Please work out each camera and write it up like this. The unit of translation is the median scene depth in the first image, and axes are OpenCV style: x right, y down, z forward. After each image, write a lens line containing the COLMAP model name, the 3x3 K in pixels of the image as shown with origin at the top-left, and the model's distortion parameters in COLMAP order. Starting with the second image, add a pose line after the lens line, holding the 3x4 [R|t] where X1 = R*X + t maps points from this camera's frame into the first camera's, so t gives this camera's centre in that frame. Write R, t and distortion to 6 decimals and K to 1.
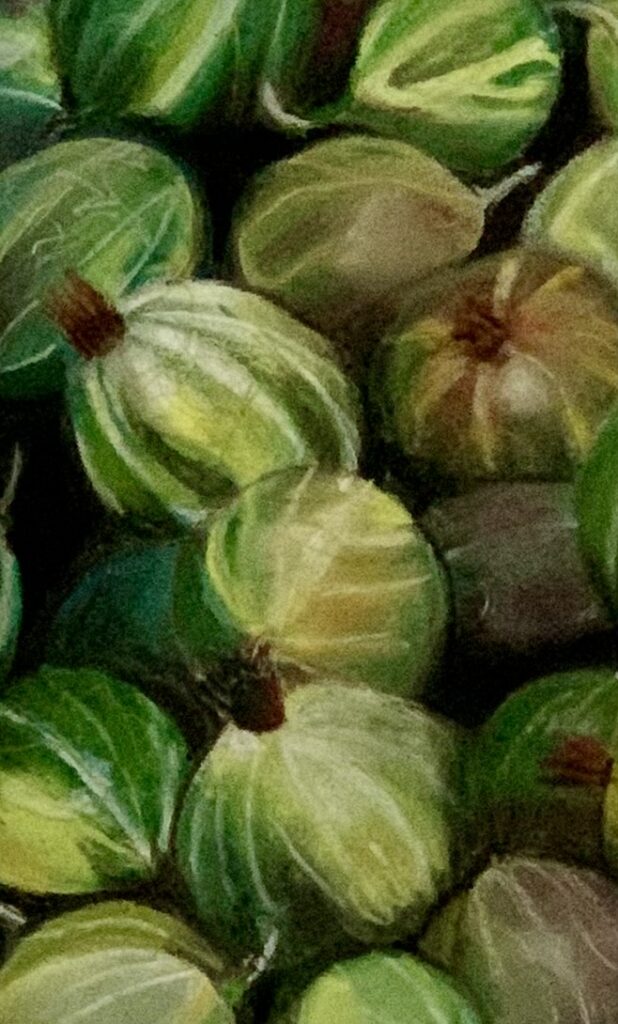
lens RADIAL K [[1819.2, 0, 304.7], [0, 1819.2, 514.5], [0, 0, 1]] dist [0.023998, 0.000000]
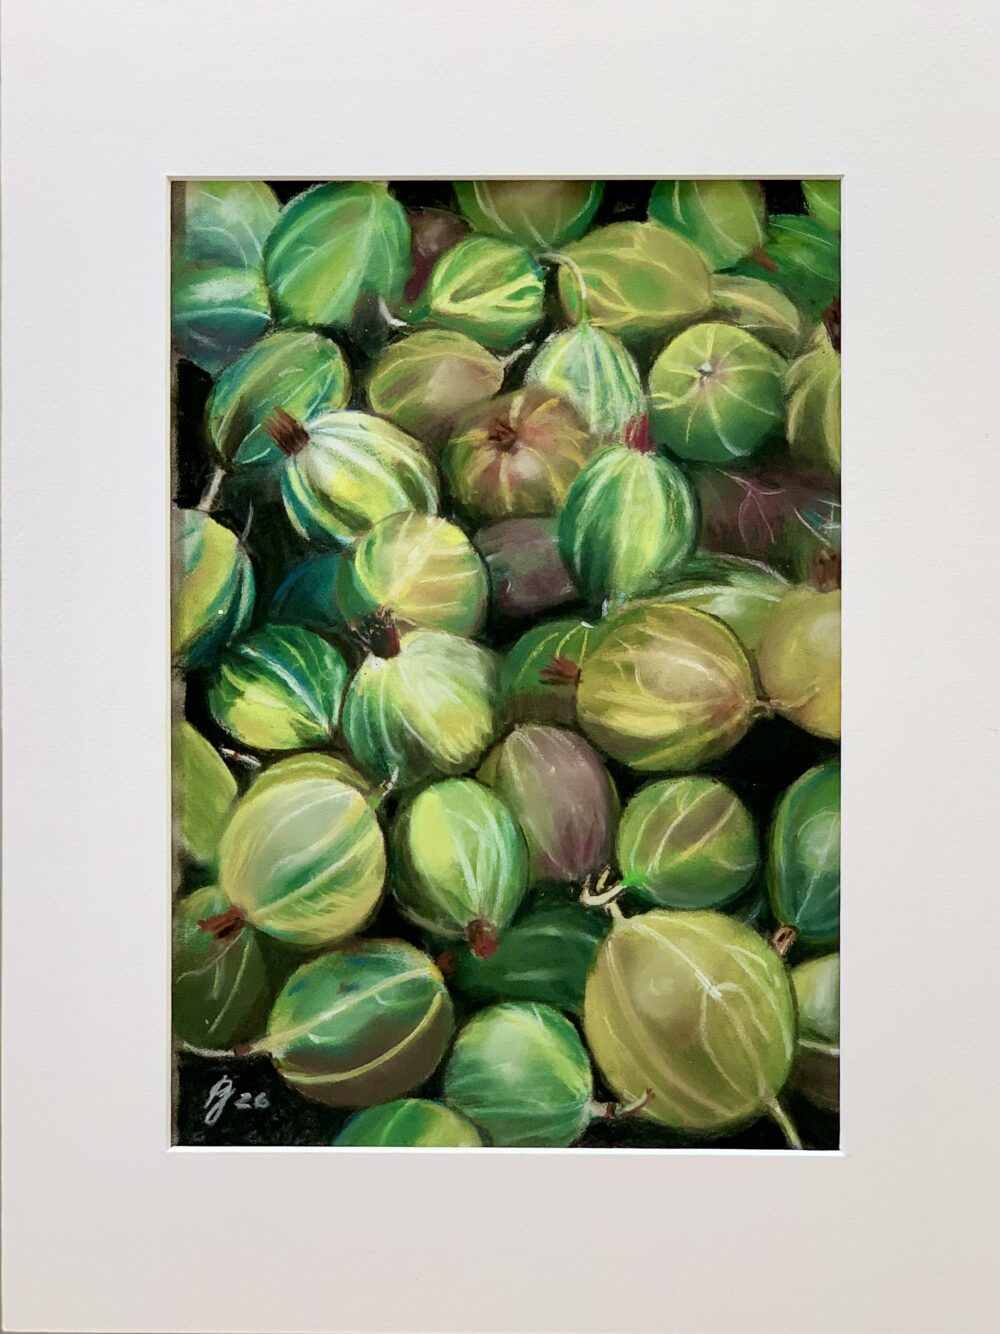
lens RADIAL K [[2011.0, 0, 500.3], [0, 2011.0, 662.2], [0, 0, 1]] dist [0.046507, 0.000000]
pose [[0.999217, -0.019235, -0.034574, 0.158596], [0.019187, 0.999814, -0.001706, 0.129187], [0.034601, 0.001041, 0.999401, -1.008219]]
